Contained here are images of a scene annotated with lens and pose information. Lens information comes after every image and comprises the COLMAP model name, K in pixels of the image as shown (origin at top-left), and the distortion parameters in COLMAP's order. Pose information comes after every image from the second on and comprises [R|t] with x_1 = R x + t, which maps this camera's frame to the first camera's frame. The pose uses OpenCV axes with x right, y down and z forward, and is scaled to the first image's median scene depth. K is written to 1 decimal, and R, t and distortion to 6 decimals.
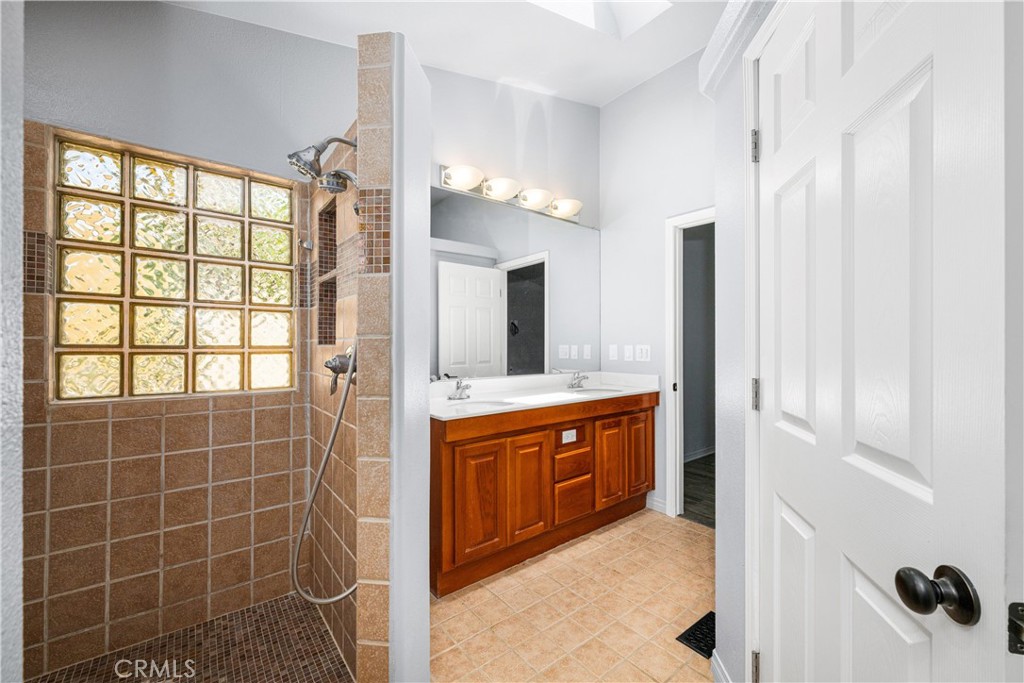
lens RADIAL K [[420.6, 0, 516.1], [0, 420.6, 342.0], [0, 0, 1]] dist [0.000014, 0.000030]
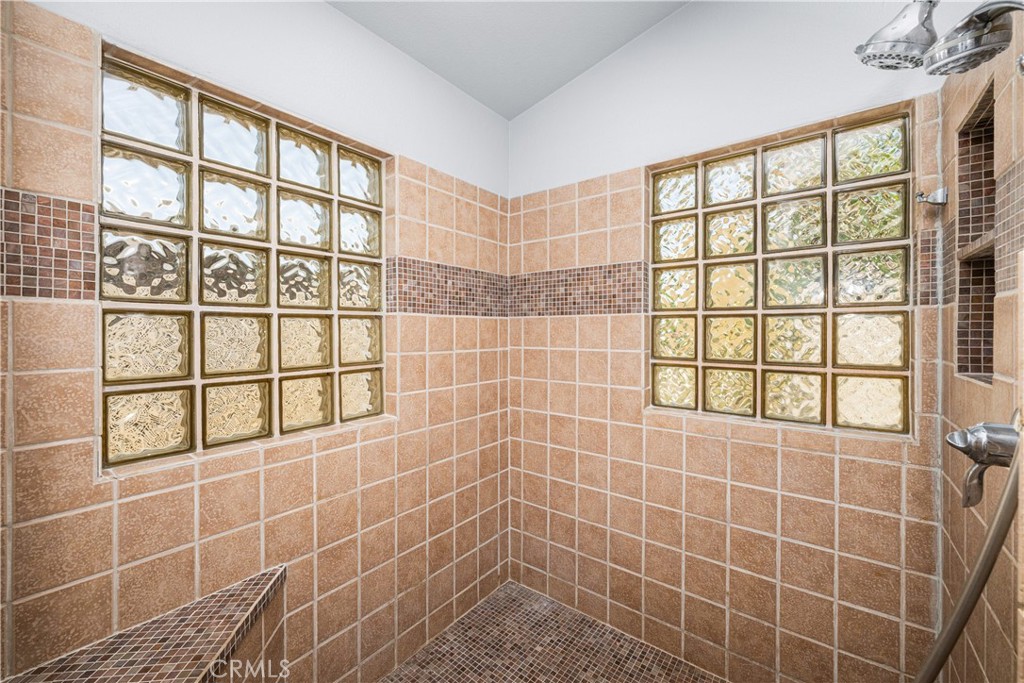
lens RADIAL K [[410.0, 0, 511.9], [0, 410.0, 336.0], [0, 0, 1]] dist [0.002306, 0.000141]
pose [[0.243585, 0.007989, -0.969847, -0.091977], [0.014888, 0.999817, 0.011975, -0.059060], [0.969765, -0.017357, 0.243422, 0.311382]]
